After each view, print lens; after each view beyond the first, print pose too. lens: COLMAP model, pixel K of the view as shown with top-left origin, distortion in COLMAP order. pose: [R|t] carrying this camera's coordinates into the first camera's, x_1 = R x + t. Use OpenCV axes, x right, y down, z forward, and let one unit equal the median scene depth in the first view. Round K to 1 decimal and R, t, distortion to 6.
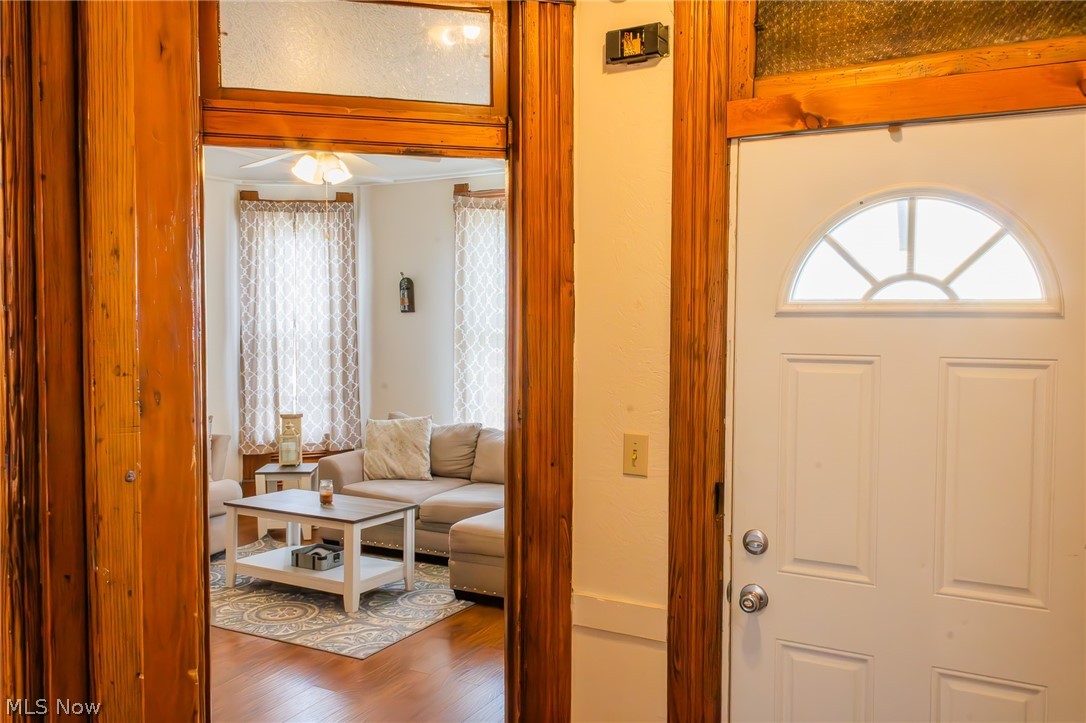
lens RADIAL K [[880.7, 0, 531.9], [0, 880.7, 364.0], [0, 0, 1]] dist [0.039731, -0.034334]
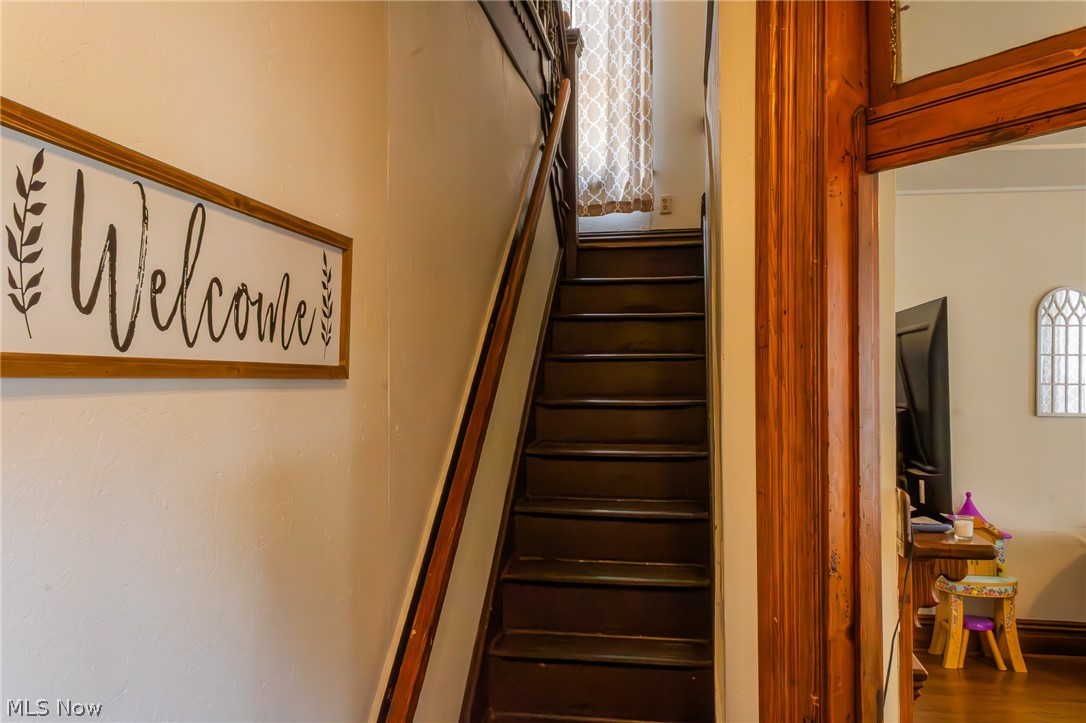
lens RADIAL K [[880.7, 0, 539.5], [0, 880.7, 357.3], [0, 0, 1]] dist [0.039731, -0.034334]
pose [[0.324241, -0.018789, -0.945788, 0.071303], [-0.041319, 0.998567, -0.034003, -0.020143], [0.945072, 0.050104, 0.323000, 0.169016]]
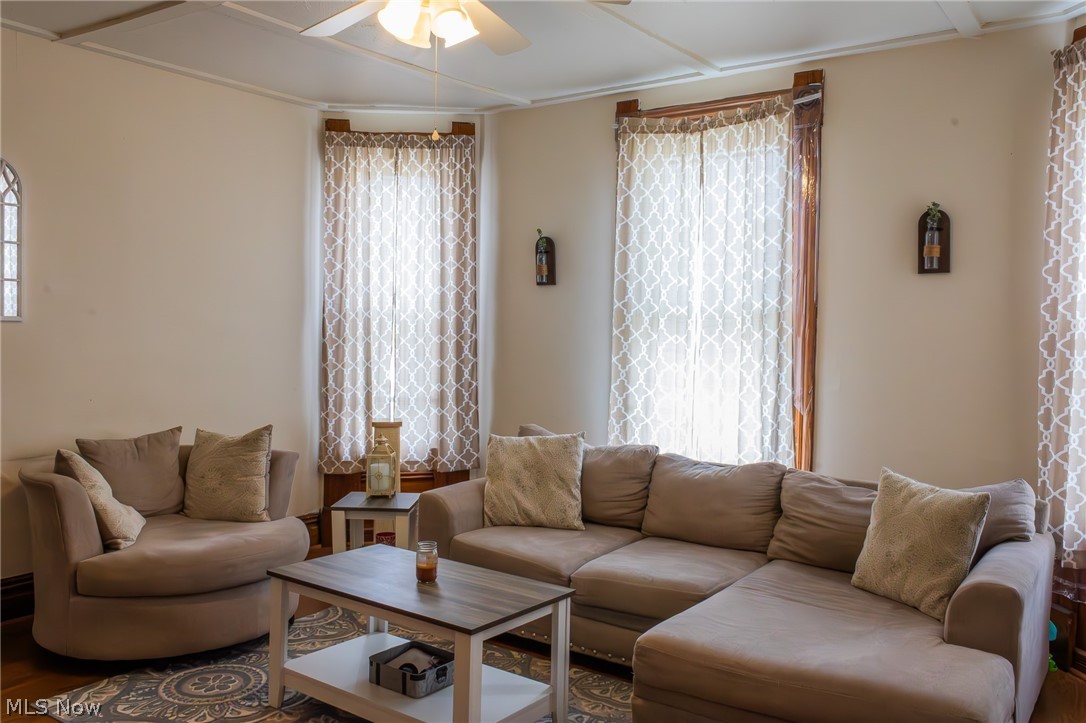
lens RADIAL K [[880.7, 0, 535.5], [0, 880.7, 361.3], [0, 0, 1]] dist [0.039731, -0.034334]
pose [[0.992534, 0.019110, -0.120460, -0.065363], [-0.018966, 0.999817, 0.002337, 0.002617], [0.120483, -0.000035, 0.992715, 0.300682]]
